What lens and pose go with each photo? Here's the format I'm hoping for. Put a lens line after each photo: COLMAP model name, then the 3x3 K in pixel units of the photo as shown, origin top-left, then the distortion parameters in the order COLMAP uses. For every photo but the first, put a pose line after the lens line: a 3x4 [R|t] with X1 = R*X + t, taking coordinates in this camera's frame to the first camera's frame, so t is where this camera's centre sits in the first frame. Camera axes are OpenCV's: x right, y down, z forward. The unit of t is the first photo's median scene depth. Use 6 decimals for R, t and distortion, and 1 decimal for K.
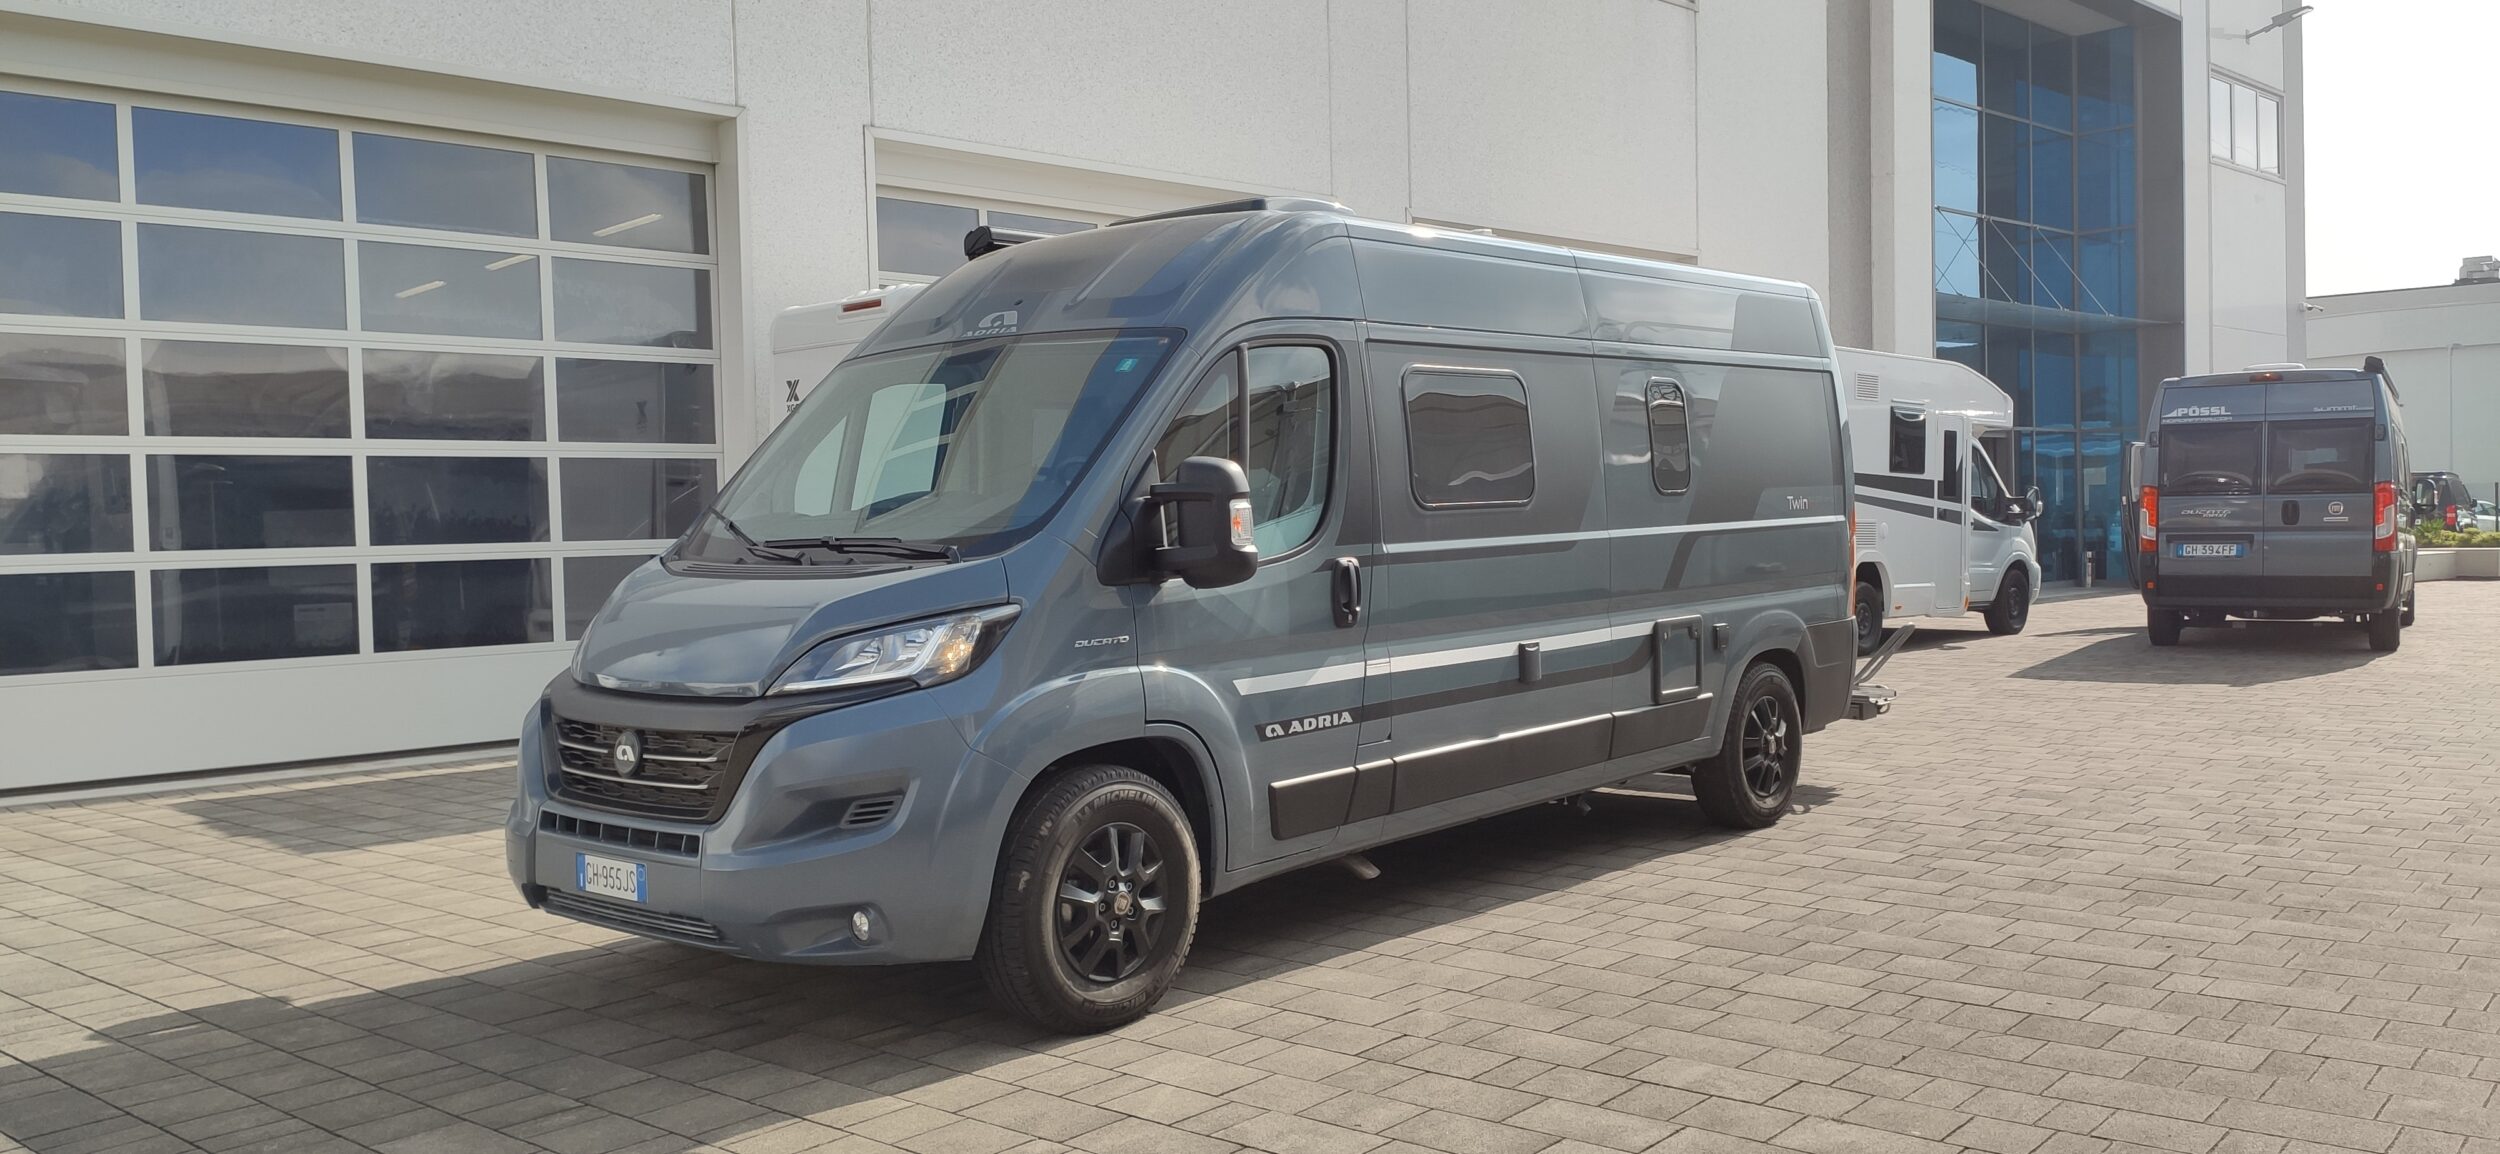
lens RADIAL K [[1920.3, 0, 1251.7], [0, 1920.3, 572.7], [0, 0, 1]] dist [0.009016, 0.000503]
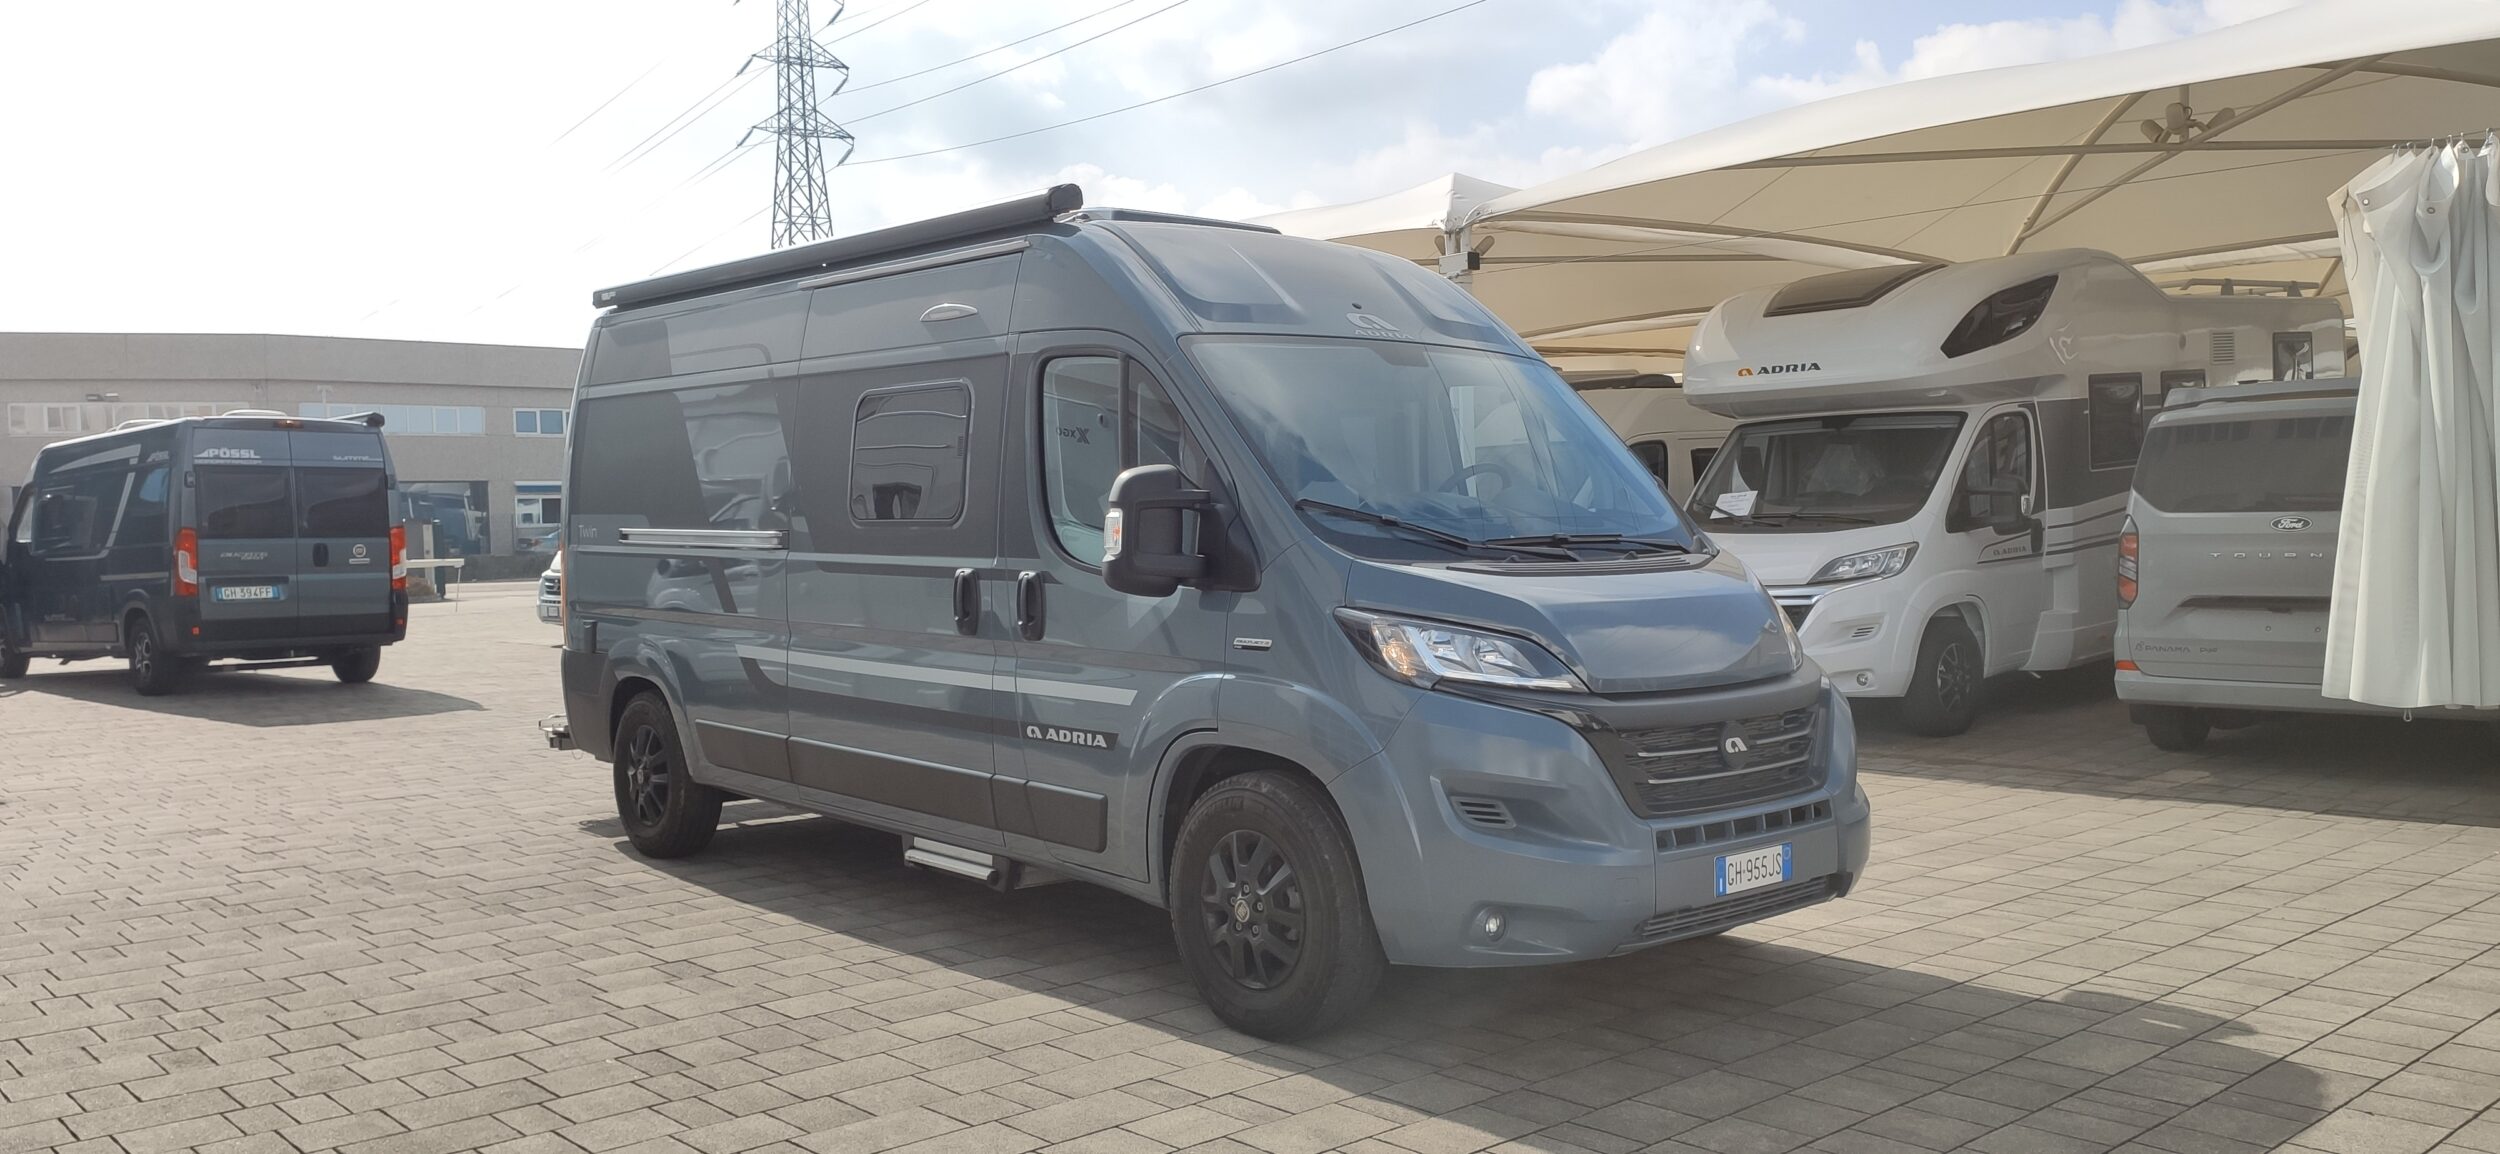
lens RADIAL K [[1920.3, 0, 1248.4], [0, 1920.3, 578.8], [0, 0, 1]] dist [0.009016, 0.000503]
pose [[0.145279, -0.010949, 0.989330, -0.497273], [0.041203, 0.999138, 0.005007, -0.002853], [-0.988532, 0.040036, 0.145605, 0.406383]]
